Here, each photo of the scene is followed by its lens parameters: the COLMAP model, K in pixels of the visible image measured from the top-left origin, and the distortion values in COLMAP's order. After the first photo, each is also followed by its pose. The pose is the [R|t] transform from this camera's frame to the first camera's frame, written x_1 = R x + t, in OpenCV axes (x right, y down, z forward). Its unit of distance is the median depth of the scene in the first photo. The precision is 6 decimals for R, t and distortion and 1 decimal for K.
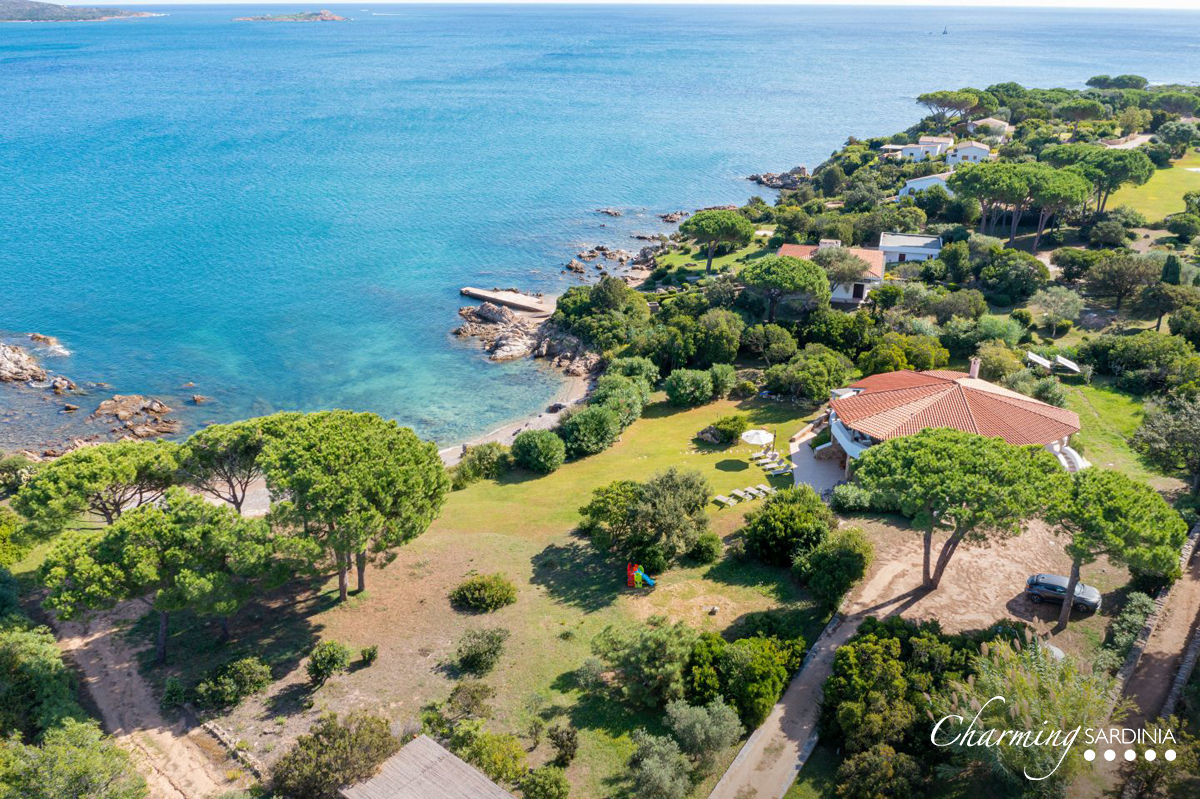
lens RADIAL K [[939.2, 0, 600.0], [0, 939.2, 399.5], [0, 0, 1]] dist [-0.023768, -0.001049]
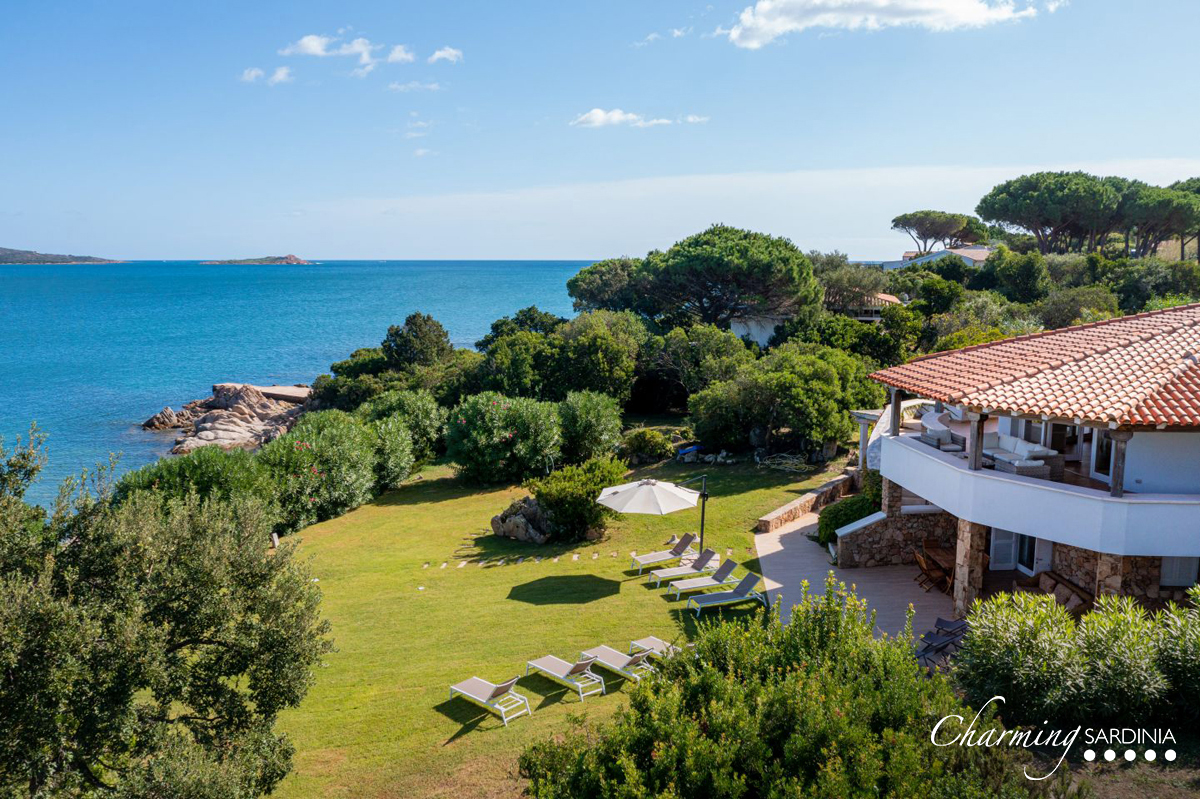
lens RADIAL K [[939.2, 0, 600.0], [0, 939.2, 399.5], [0, 0, 1]] dist [-0.023768, -0.001049]
pose [[0.999324, -0.007205, 0.036039, 0.133908], [0.016101, 0.967314, -0.253071, 0.083021], [-0.033038, 0.253480, 0.966776, 0.656268]]
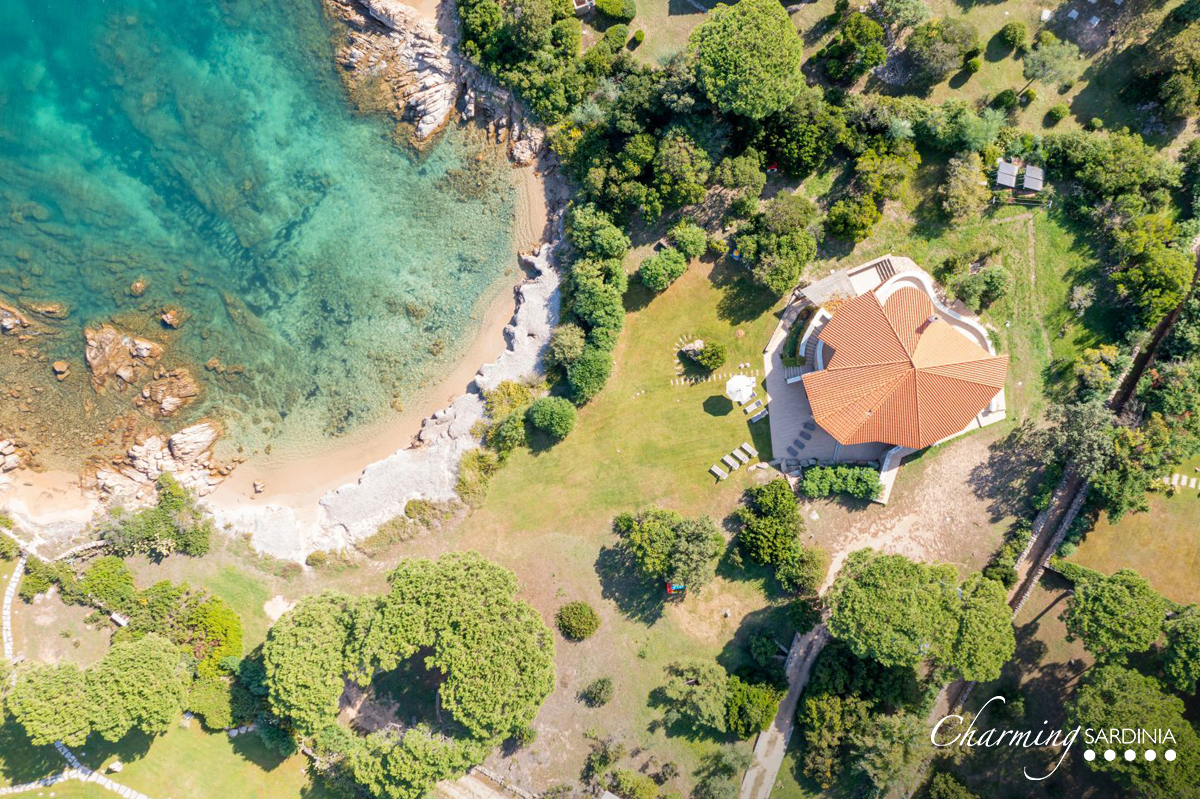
lens RADIAL K [[939.2, 0, 600.0], [0, 939.2, 399.5], [0, 0, 1]] dist [-0.023768, -0.001049]
pose [[0.974399, -0.224752, -0.005766, 0.000924], [0.090603, 0.369073, 0.924974, -1.007168], [-0.205762, -0.901816, 0.379987, 0.548885]]
